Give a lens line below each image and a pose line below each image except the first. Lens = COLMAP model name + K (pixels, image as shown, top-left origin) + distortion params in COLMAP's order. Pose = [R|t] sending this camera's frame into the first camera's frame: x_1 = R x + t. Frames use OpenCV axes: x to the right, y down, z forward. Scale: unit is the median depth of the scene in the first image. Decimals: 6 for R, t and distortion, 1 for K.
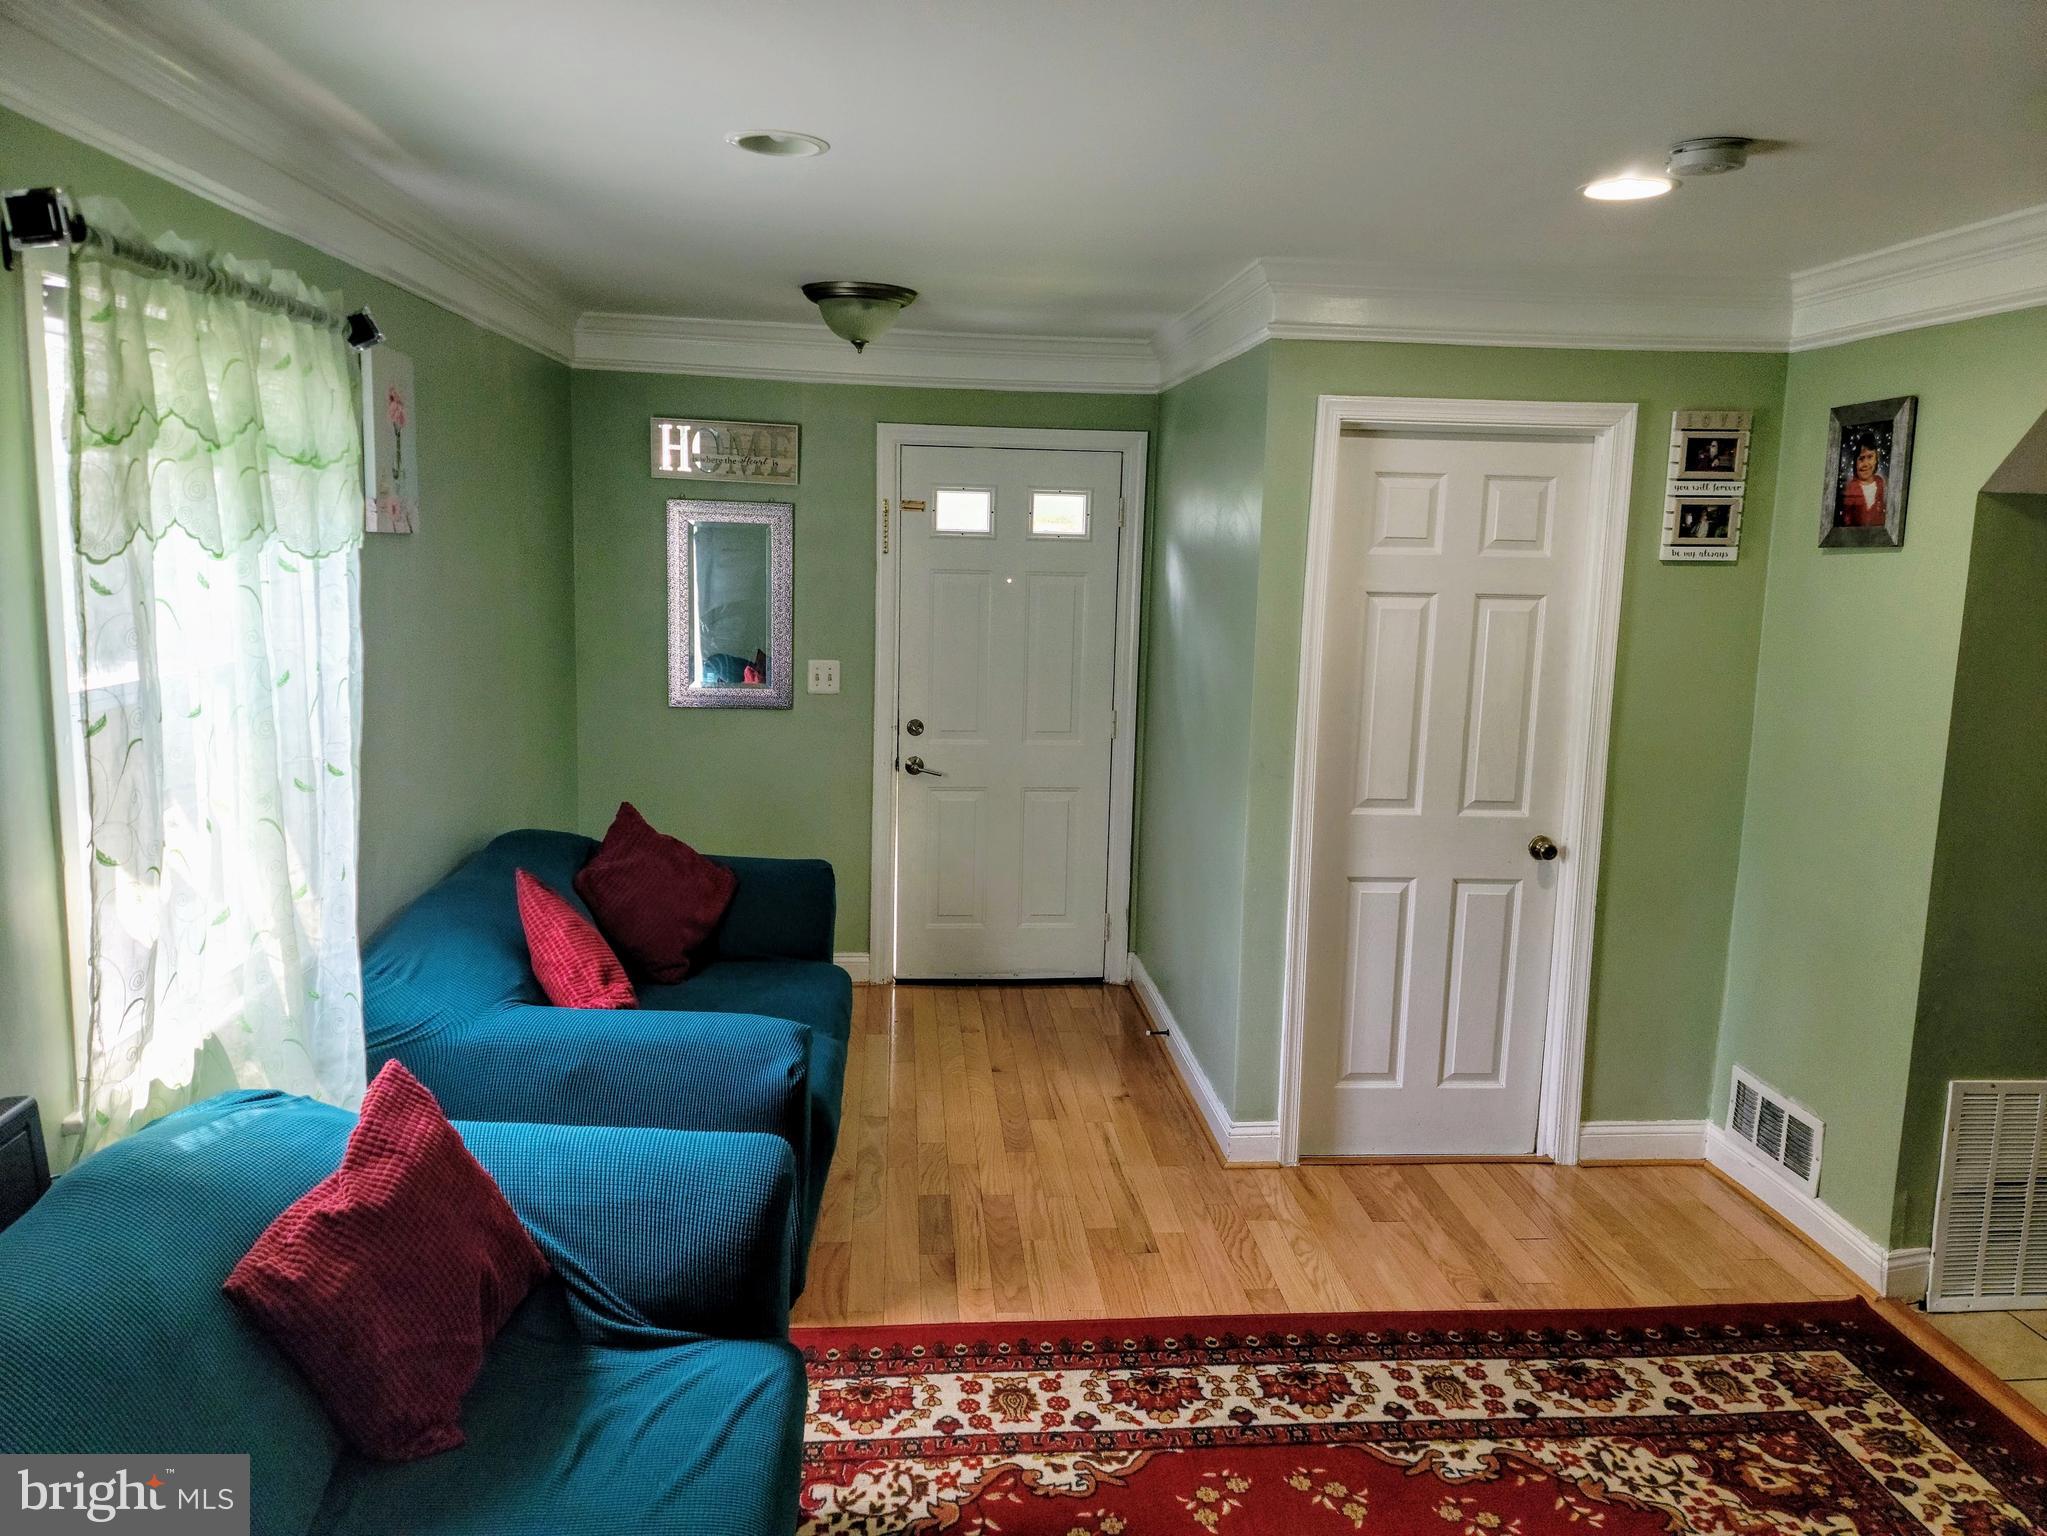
lens RADIAL K [[1497.5, 0, 1037.2], [0, 1497.5, 771.2], [0, 0, 1]] dist [0.089336, -0.084244]
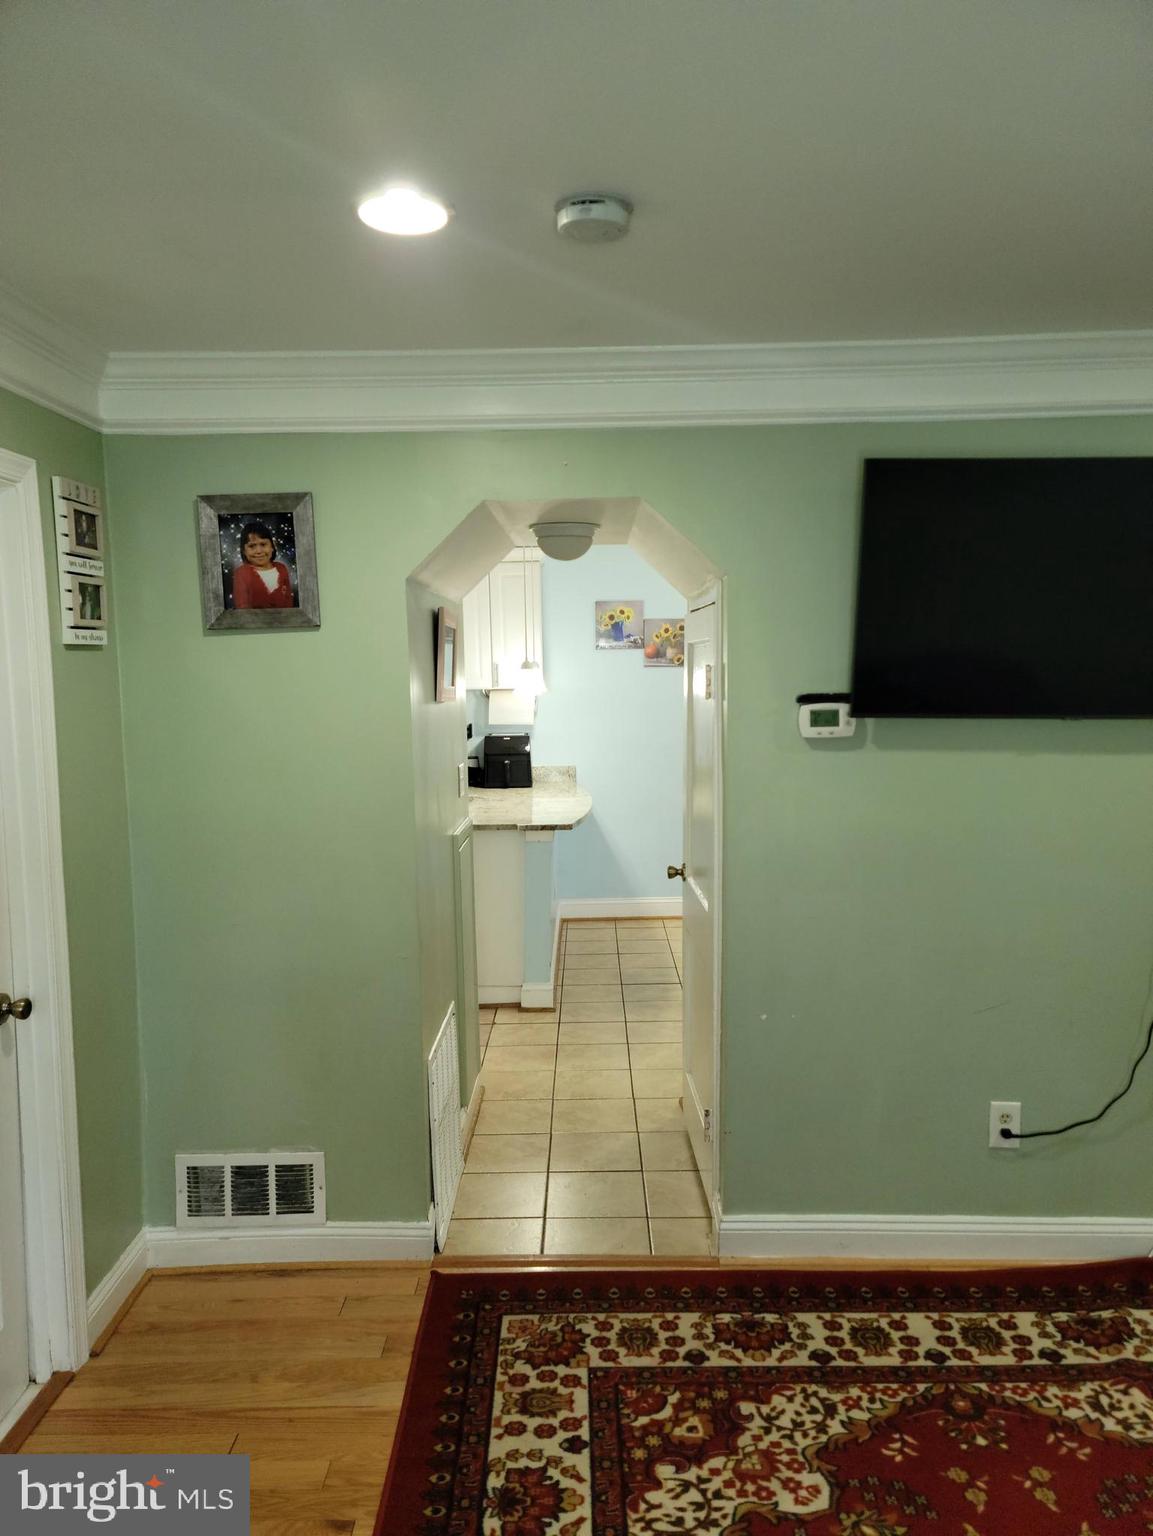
lens RADIAL K [[1123.7, 0, 583.4], [0, 1123.7, 759.9], [0, 0, 1]] dist [0.089336, -0.084244]
pose [[0.099387, -0.115269, 0.988350, -0.254079], [0.175096, 0.979795, 0.096663, -0.096282], [-0.979522, 0.163449, 0.117562, 0.725912]]
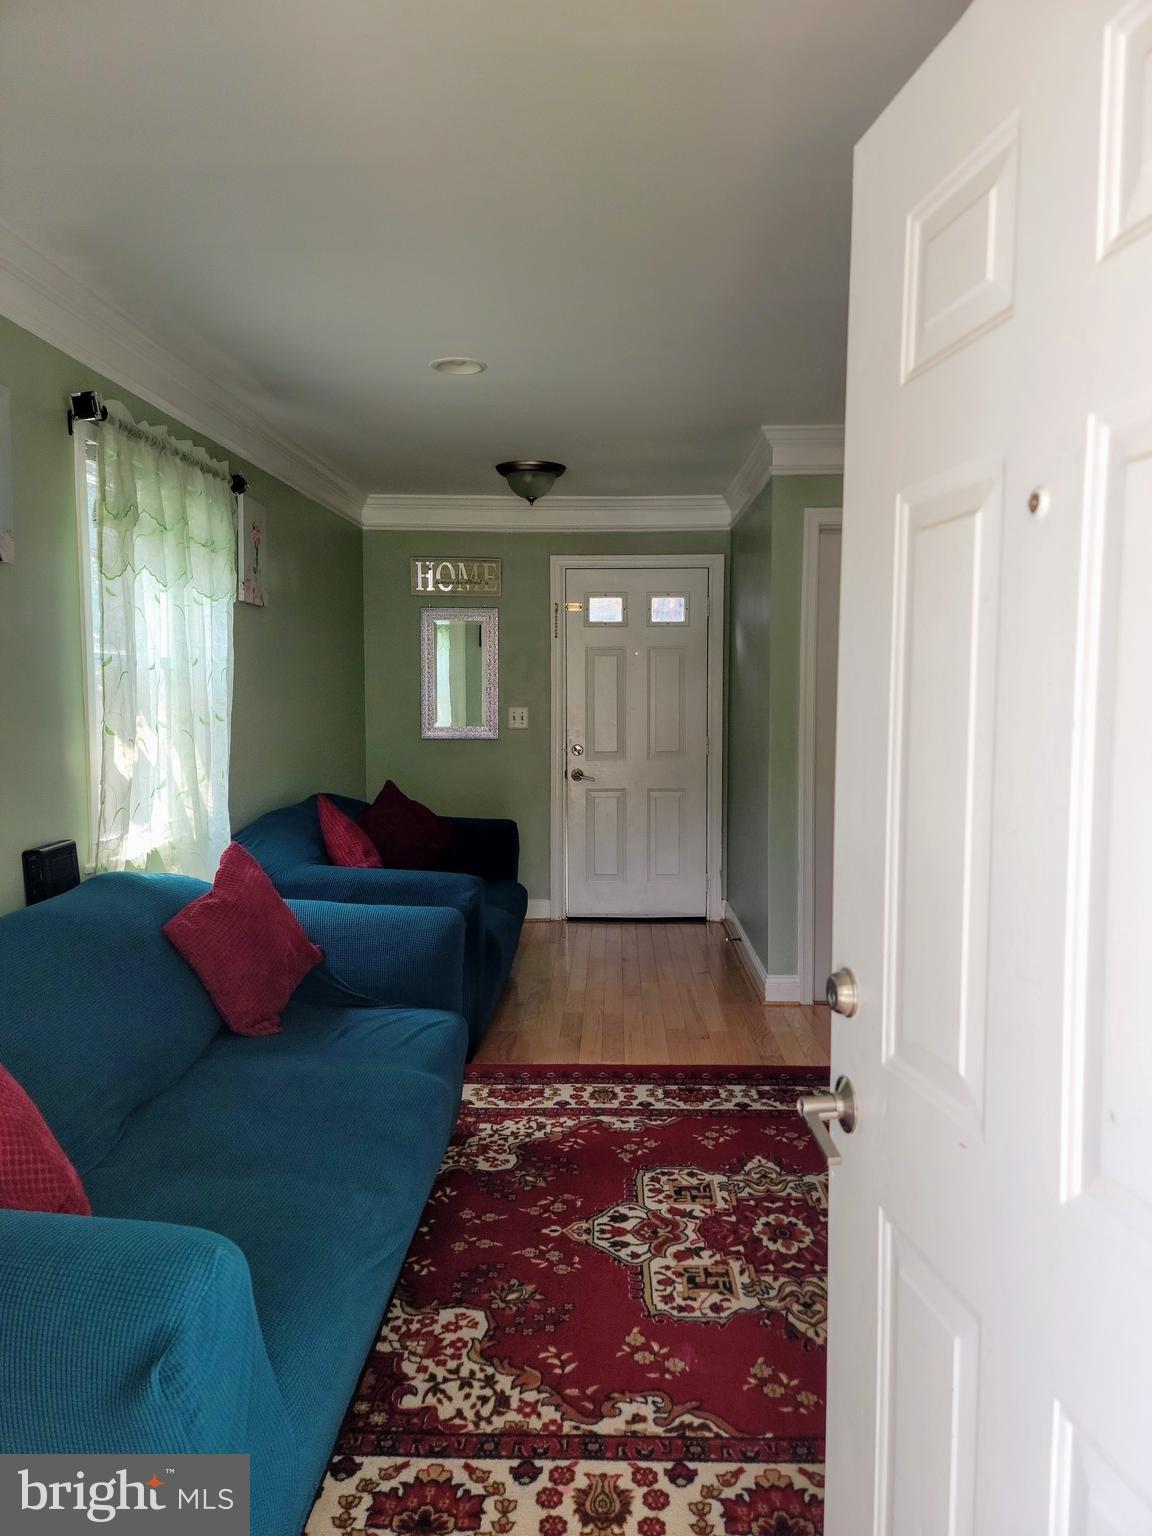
lens RADIAL K [[1123.7, 0, 584.1], [0, 1123.7, 769.6], [0, 0, 1]] dist [0.089336, -0.084244]
pose [[0.992434, -0.020788, -0.121009, 0.102455], [0.010552, 0.996358, -0.084616, 0.140319], [0.122327, 0.082699, 0.989038, -0.217948]]
